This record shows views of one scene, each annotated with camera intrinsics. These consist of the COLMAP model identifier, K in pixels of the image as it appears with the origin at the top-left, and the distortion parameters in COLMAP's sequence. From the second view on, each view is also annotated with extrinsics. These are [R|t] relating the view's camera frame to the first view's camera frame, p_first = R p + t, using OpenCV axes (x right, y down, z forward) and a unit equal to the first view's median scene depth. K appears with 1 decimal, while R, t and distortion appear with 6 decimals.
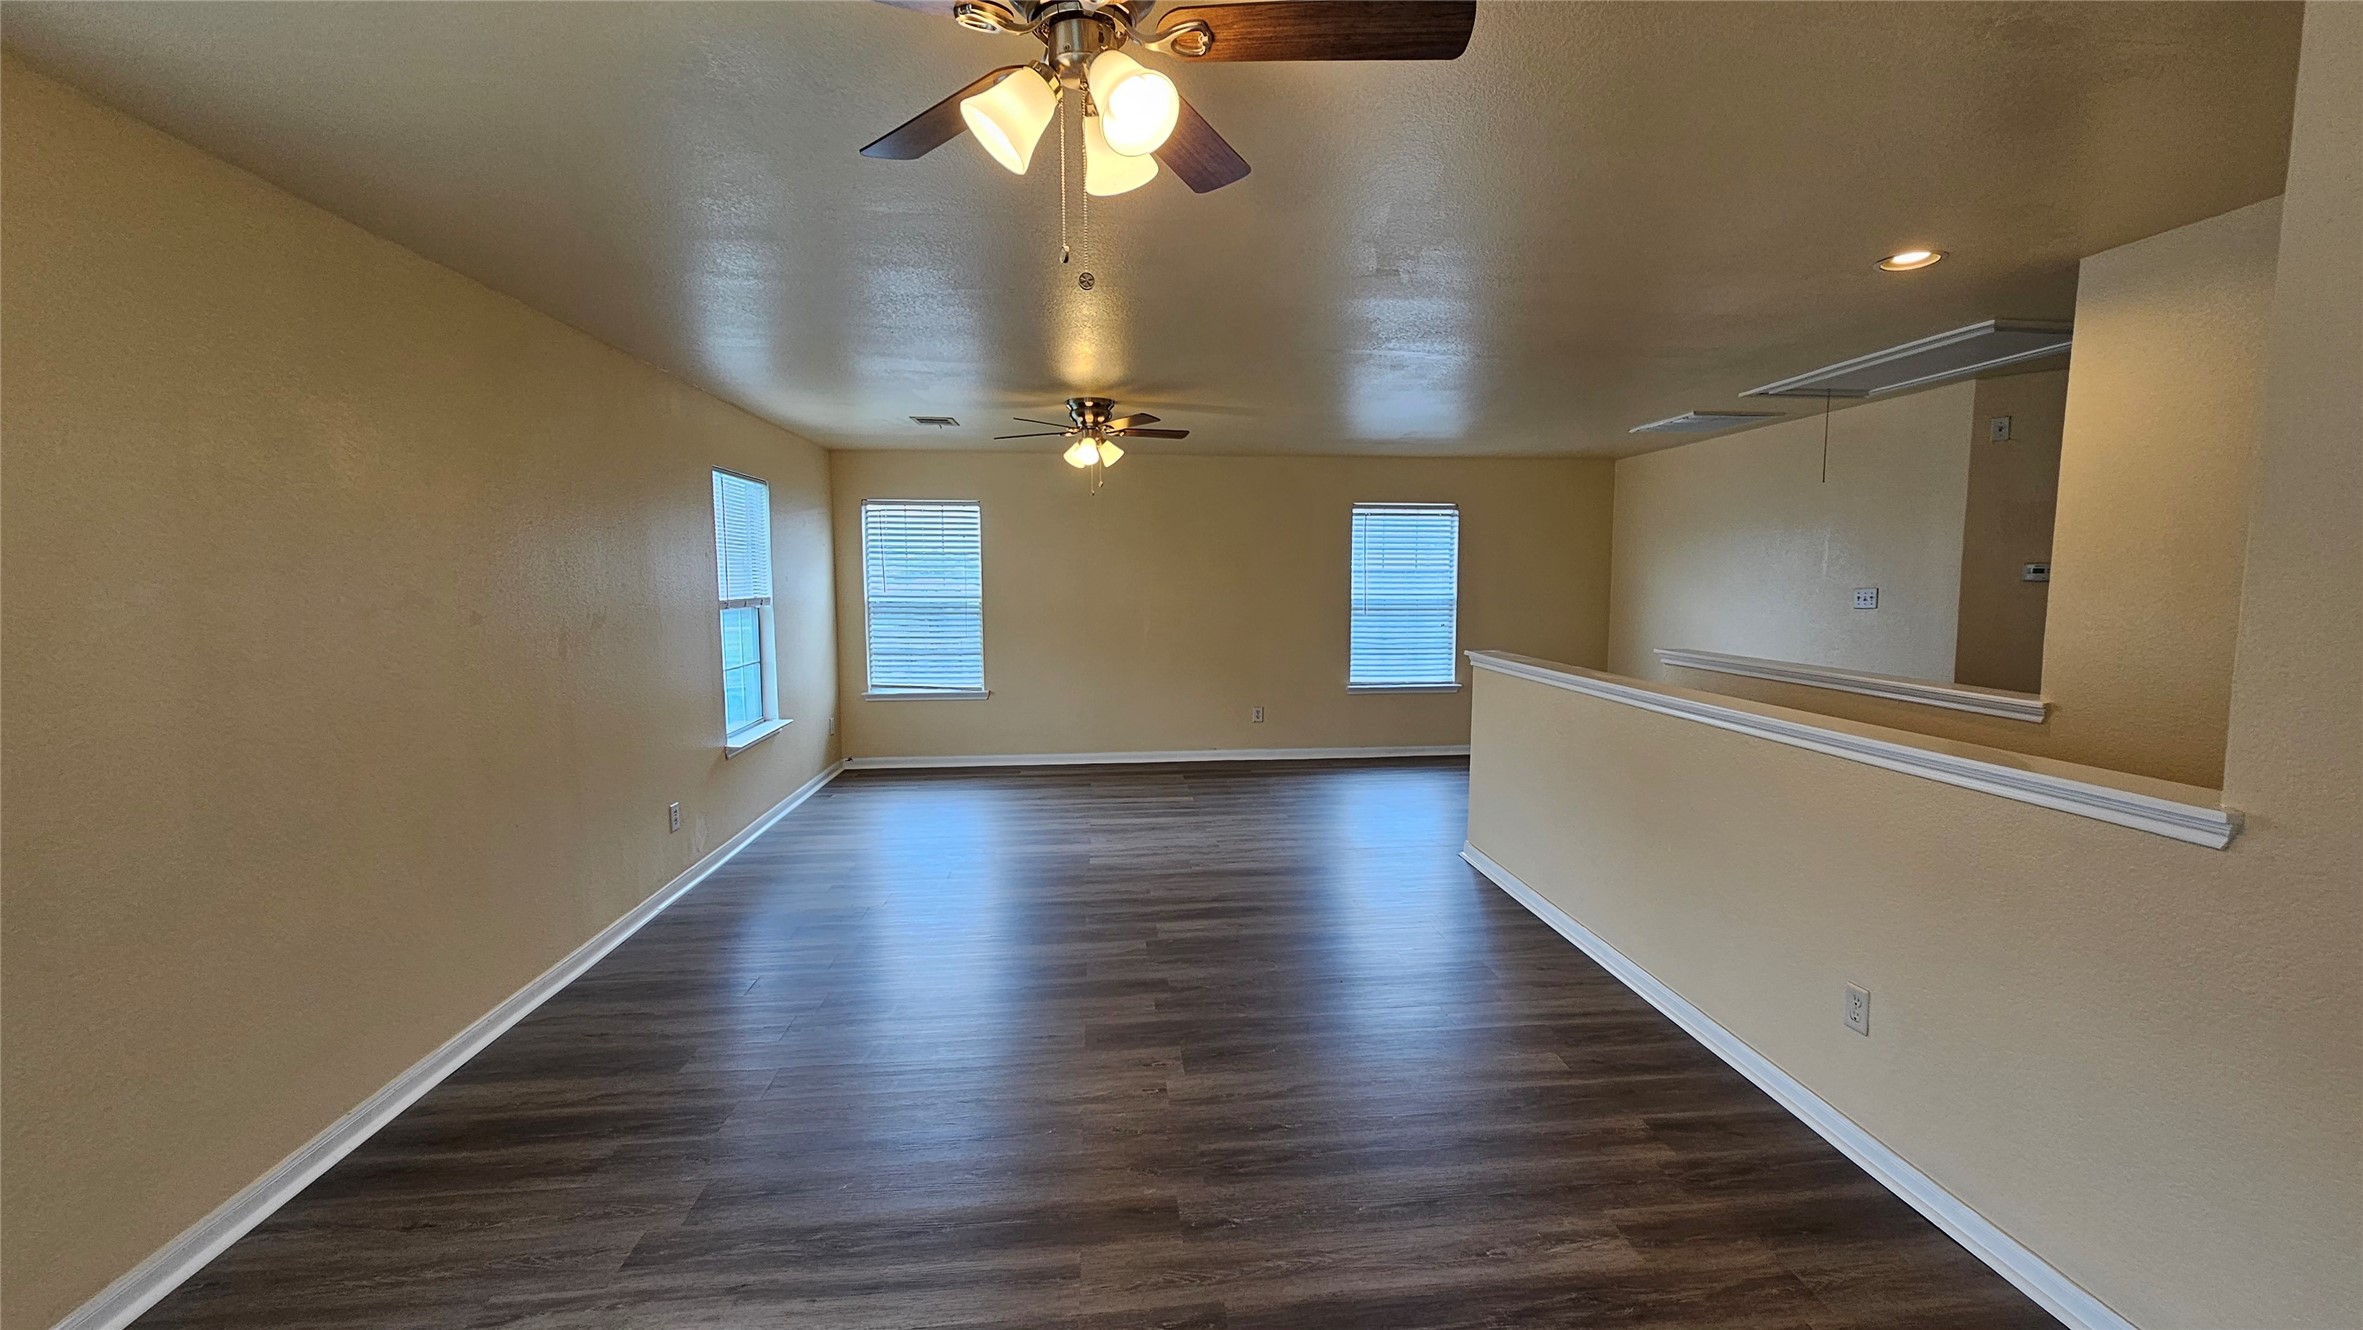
lens RADIAL K [[970.6, 0, 1210.4], [0, 970.6, 669.4], [0, 0, 1]] dist [0.001334, 0.000864]
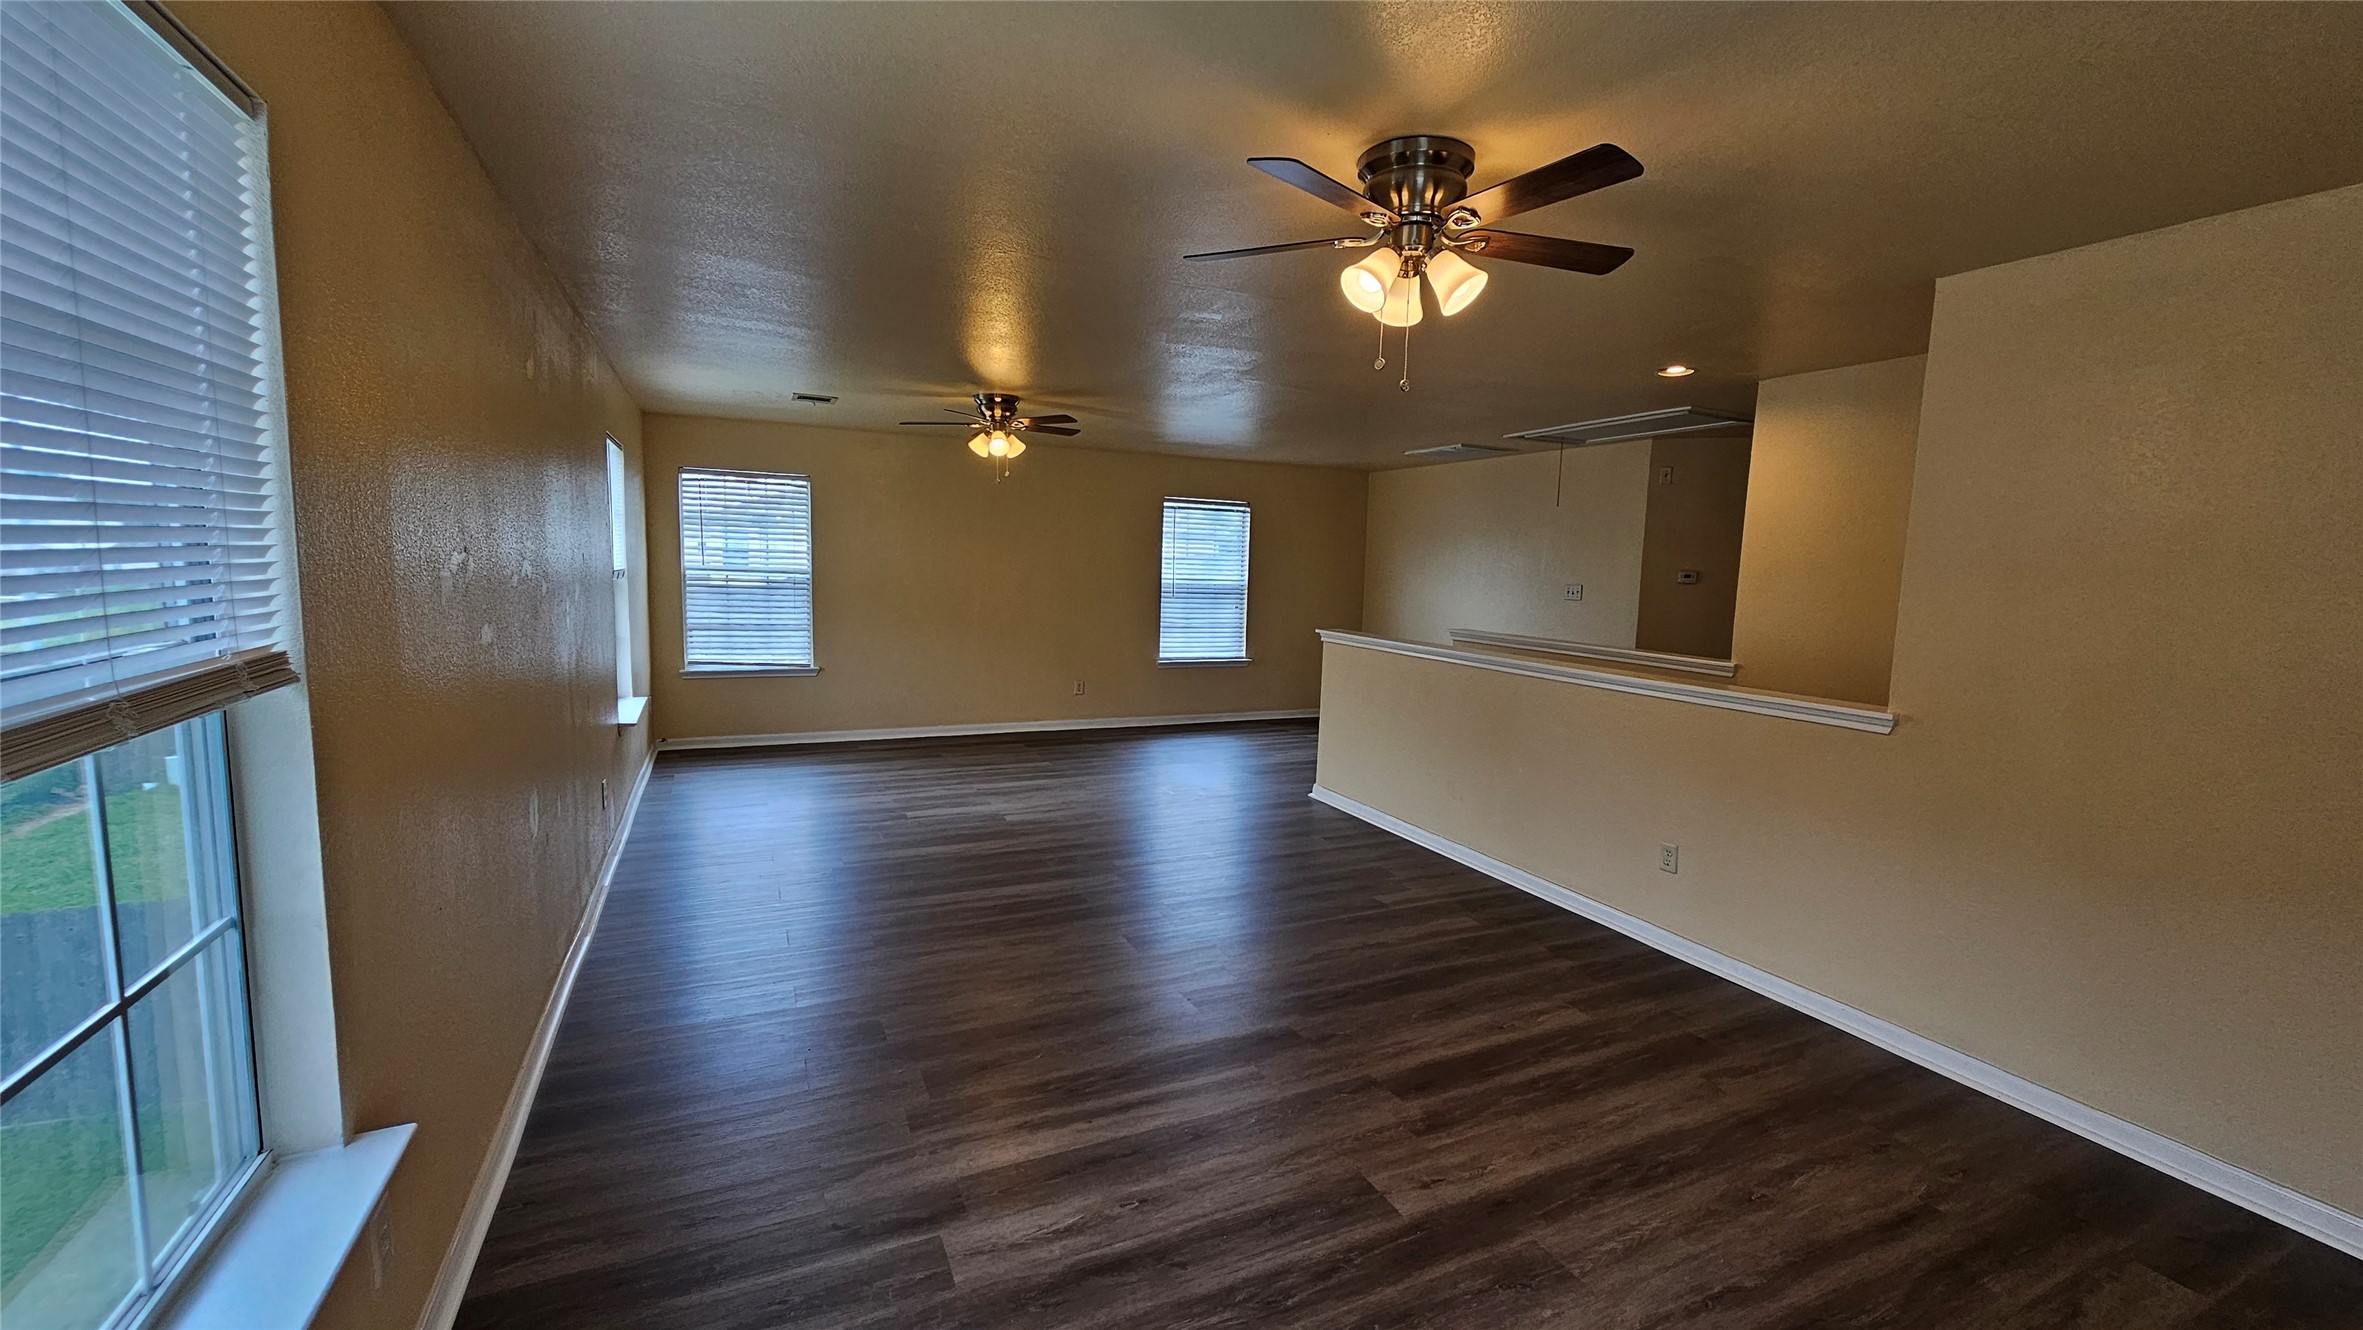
lens RADIAL K [[963.3, 0, 1209.4], [0, 963.3, 671.1], [0, 0, 1]] dist [-0.001832, 0.000689]
pose [[0.942043, -0.008344, 0.335388, -0.263948], [0.000794, 0.999743, 0.022640, 0.006066], [-0.335490, -0.021062, 0.941808, -0.100017]]
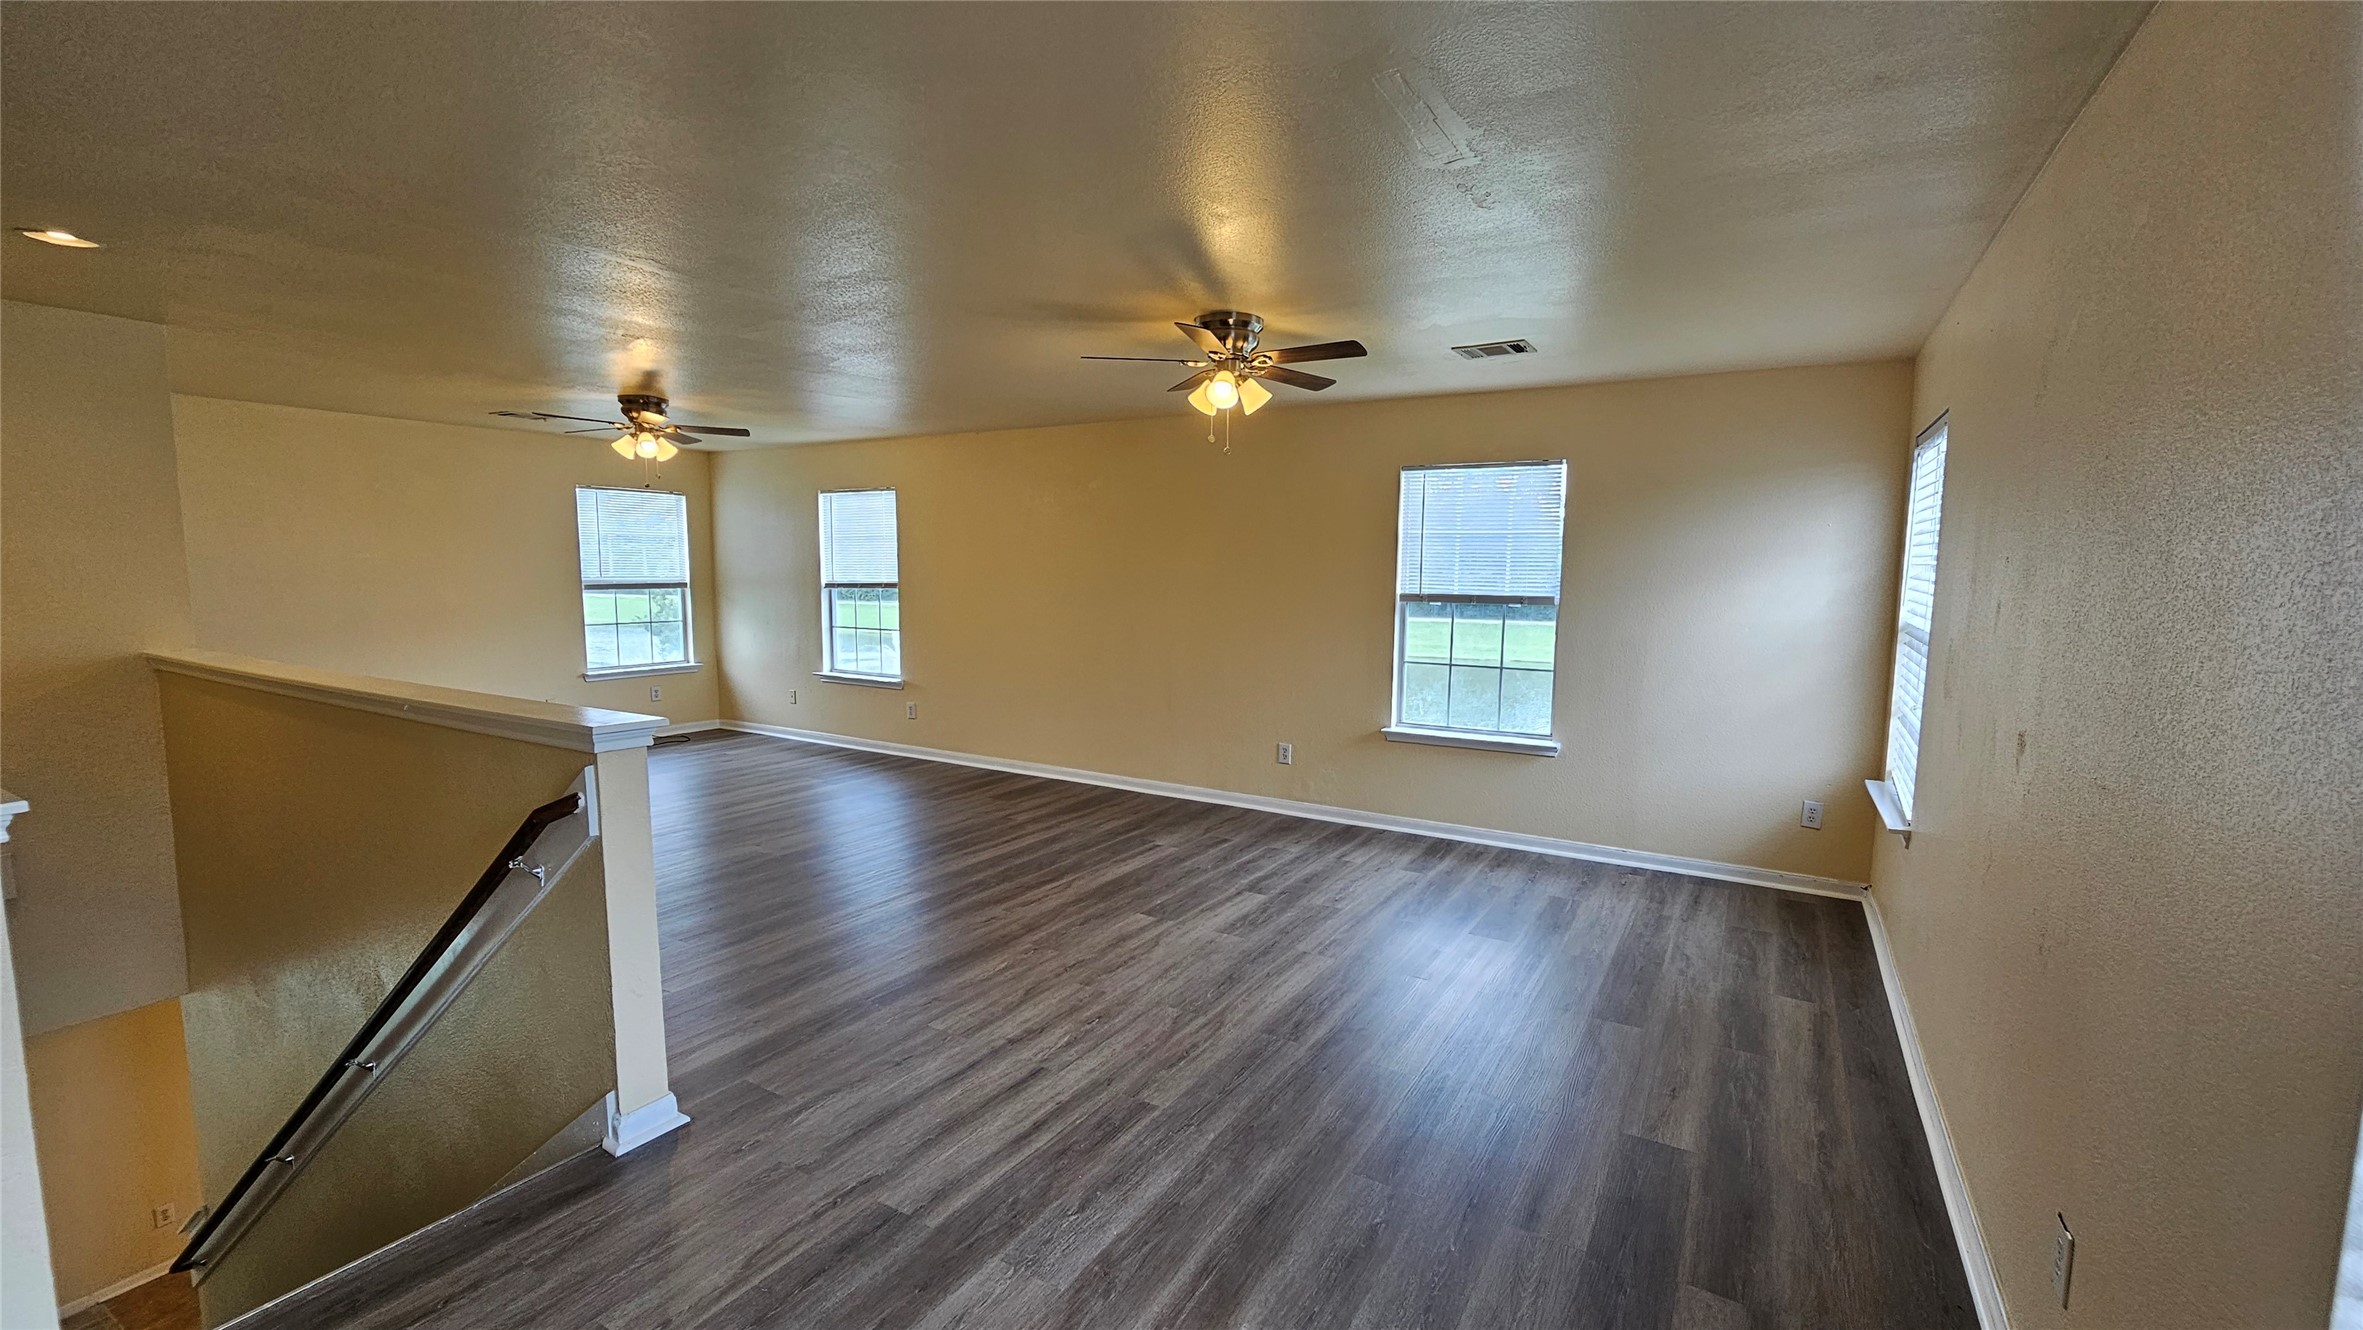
lens RADIAL K [[970.6, 0, 1210.4], [0, 970.6, 669.4], [0, 0, 1]] dist [0.001334, 0.000864]
pose [[-0.592087, 0.077656, -0.802124, 0.478578], [-0.091643, 0.982401, 0.162755, -0.144160], [0.800646, 0.169874, -0.574550, 1.446071]]
